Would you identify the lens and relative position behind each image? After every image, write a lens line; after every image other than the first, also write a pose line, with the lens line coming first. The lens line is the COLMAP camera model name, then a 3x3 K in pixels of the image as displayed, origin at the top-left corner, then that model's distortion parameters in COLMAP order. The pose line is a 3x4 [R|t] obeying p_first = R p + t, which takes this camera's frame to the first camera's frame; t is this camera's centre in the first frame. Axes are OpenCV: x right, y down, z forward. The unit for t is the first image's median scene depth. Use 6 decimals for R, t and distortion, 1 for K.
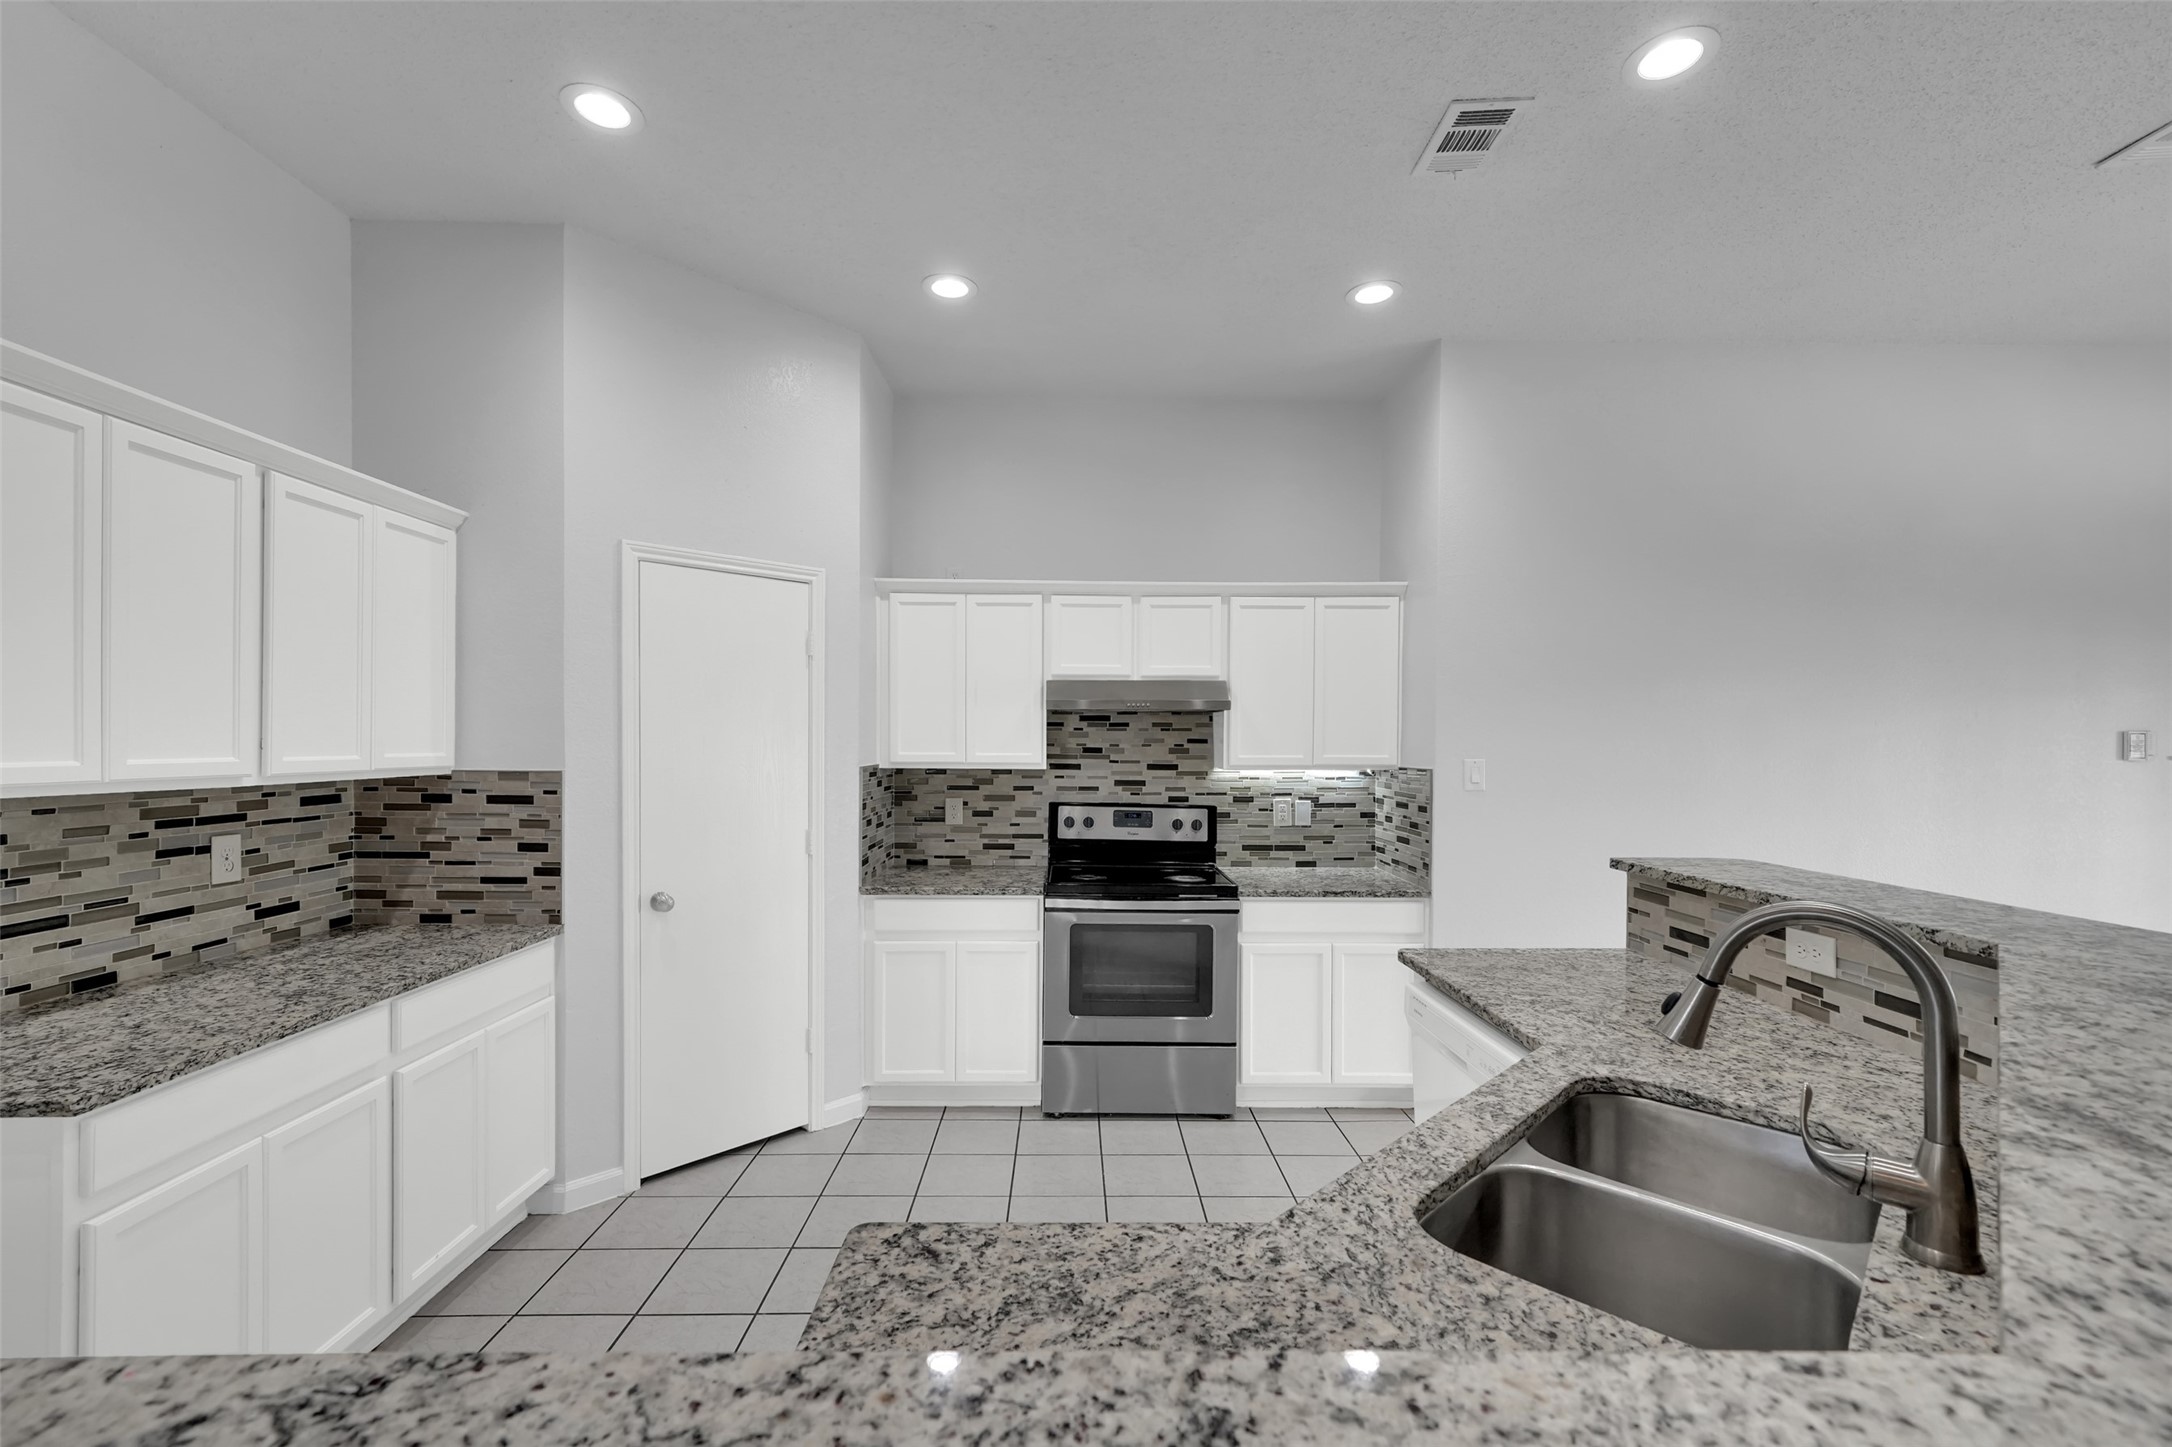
lens RADIAL K [[937.2, 0, 1078.7], [0, 937.2, 735.7], [0, 0, 1]] dist [0.013603, 0.000491]
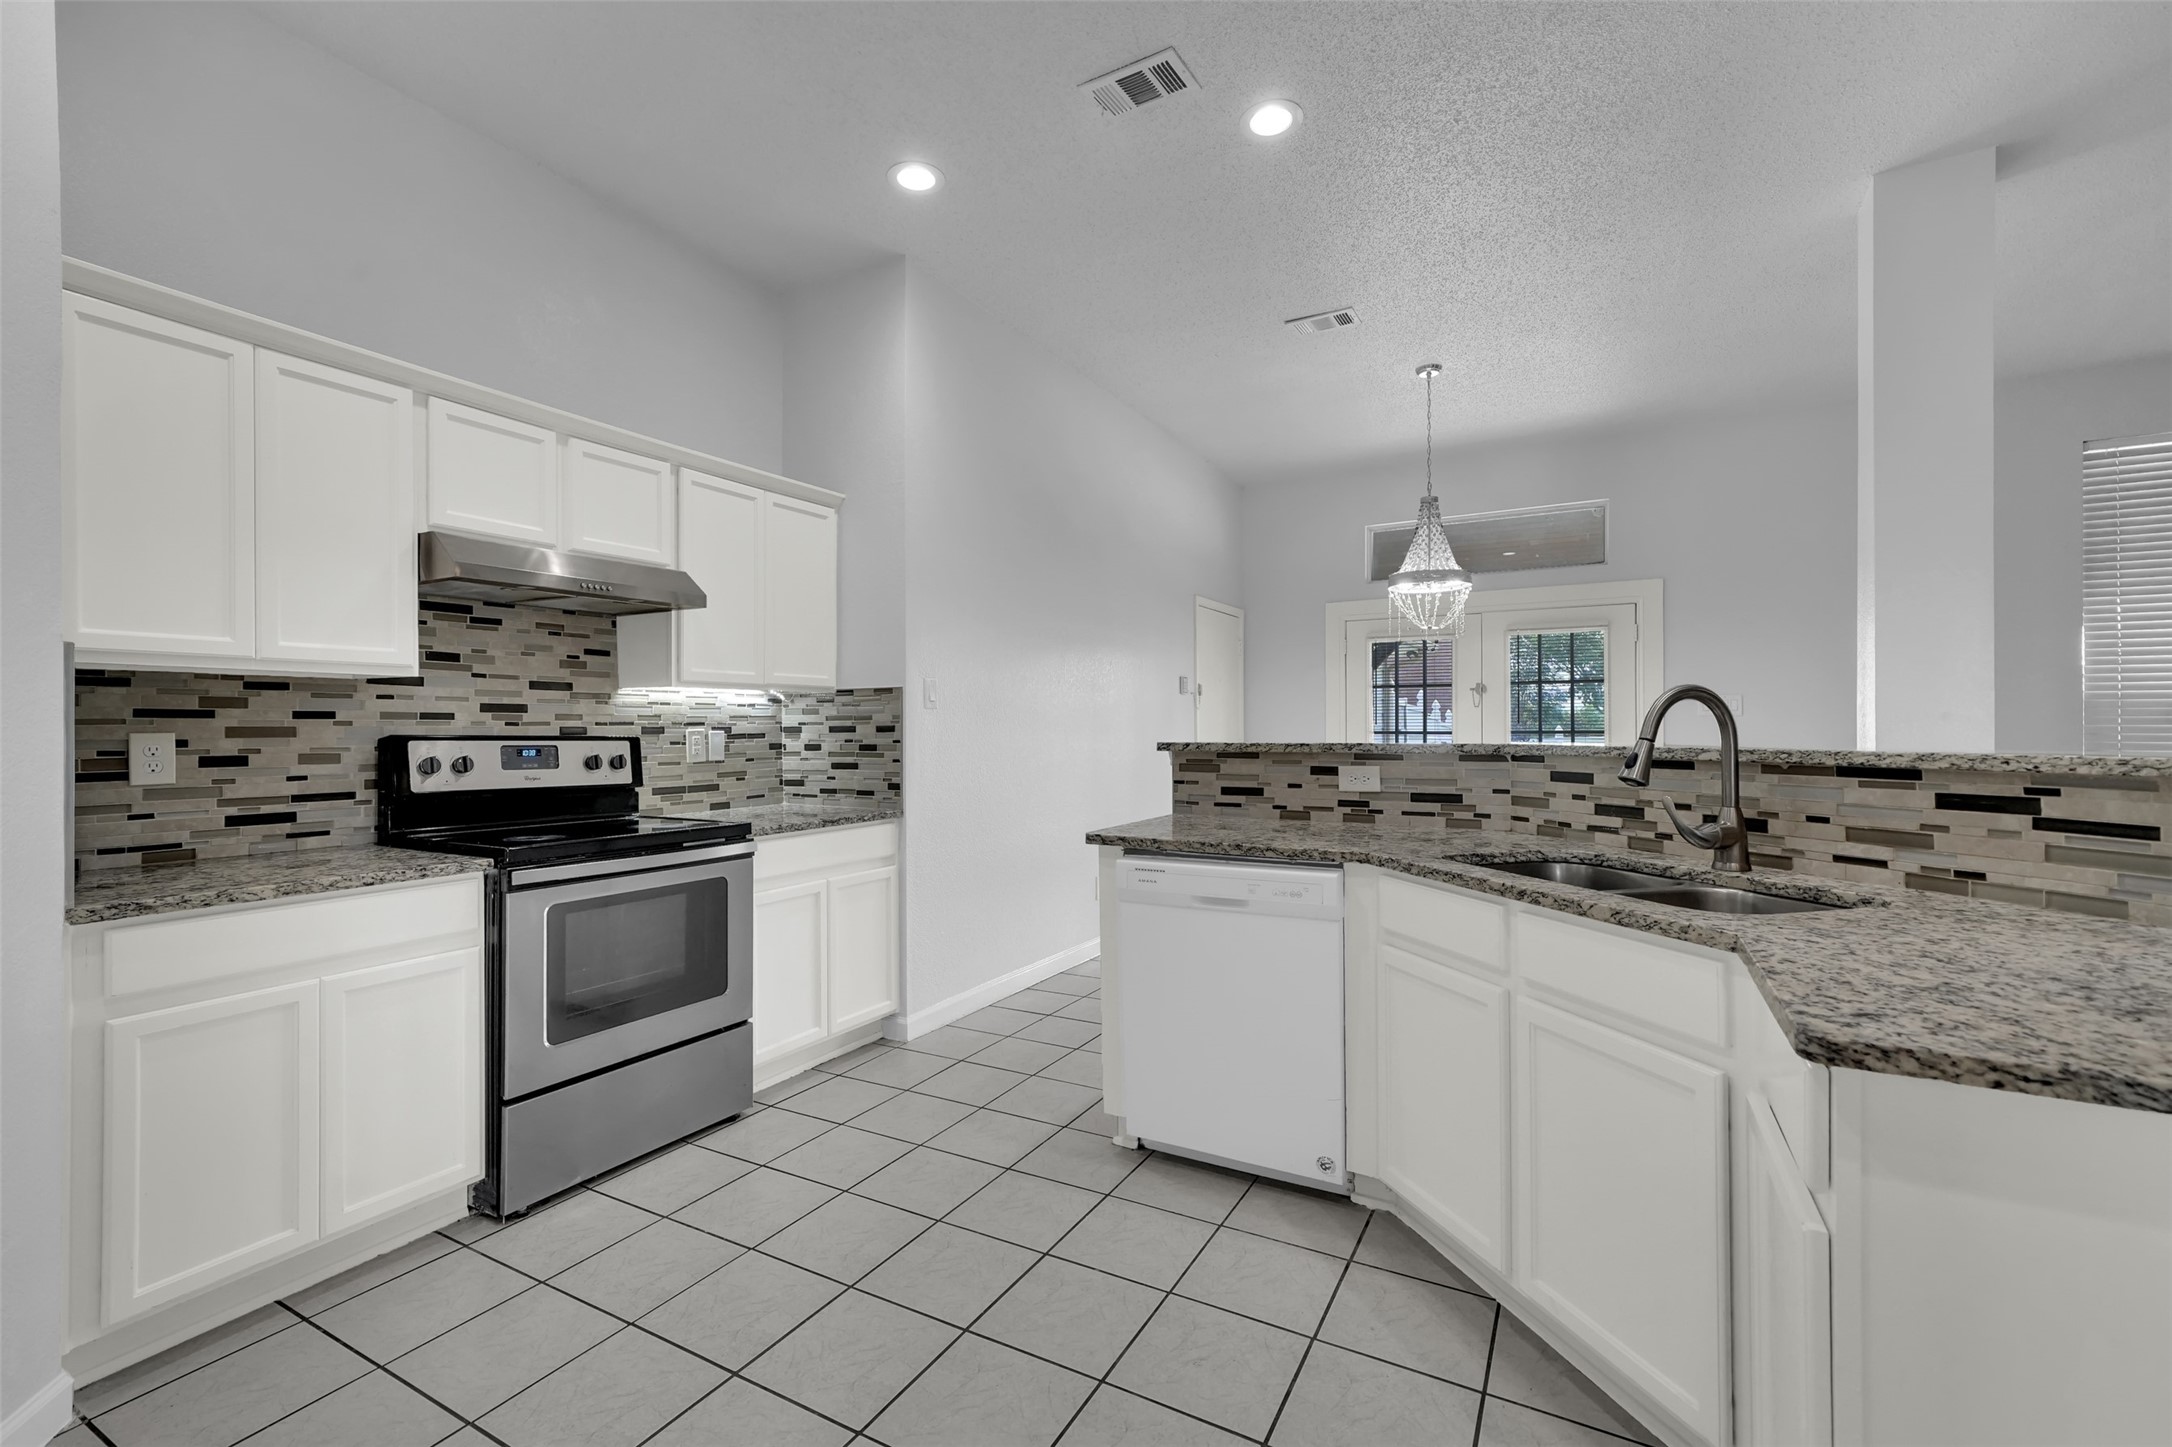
lens RADIAL K [[937.2, 0, 1075.0], [0, 937.2, 717.7], [0, 0, 1]] dist [0.013603, 0.000491]
pose [[0.497687, 0.001959, 0.867354, -0.342618], [0.005487, 0.999970, -0.005407, 0.065463], [-0.867339, 0.007450, 0.497662, 0.309336]]
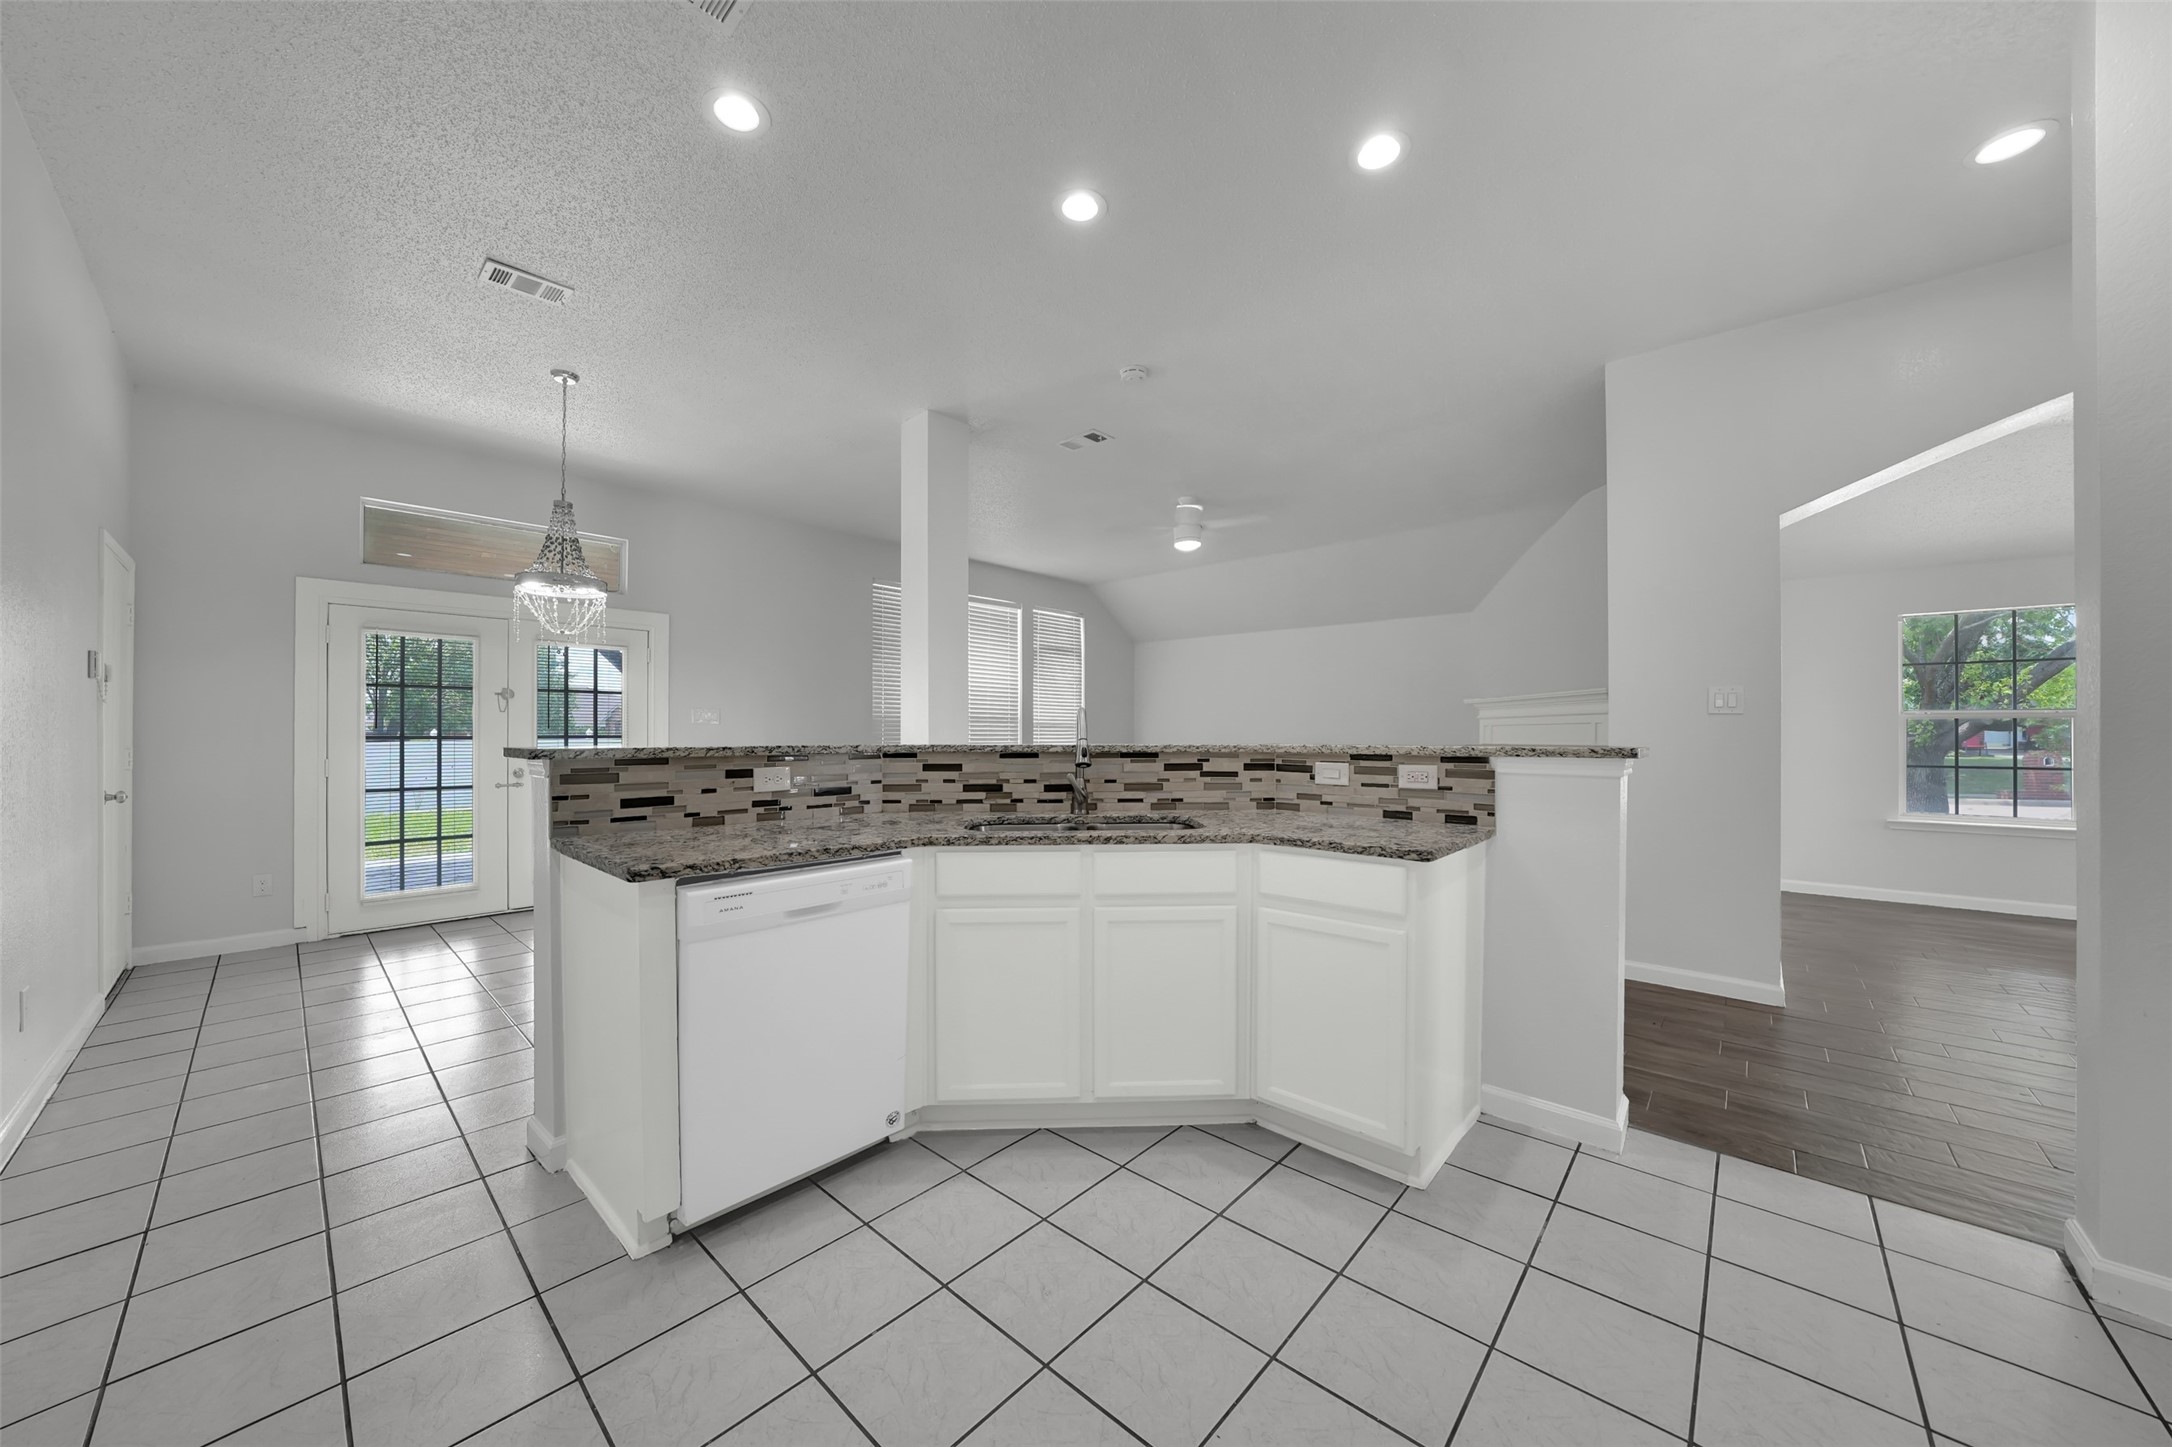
lens RADIAL K [[750.9, 0, 1080.2], [0, 750.9, 727.9], [0, 0, 1]] dist [-0.015594, -0.000062]
pose [[-0.732009, -0.002242, 0.681291, -0.215357], [-0.006227, 0.999975, -0.003399, 0.068058], [-0.681266, -0.006731, -0.732005, 0.741106]]
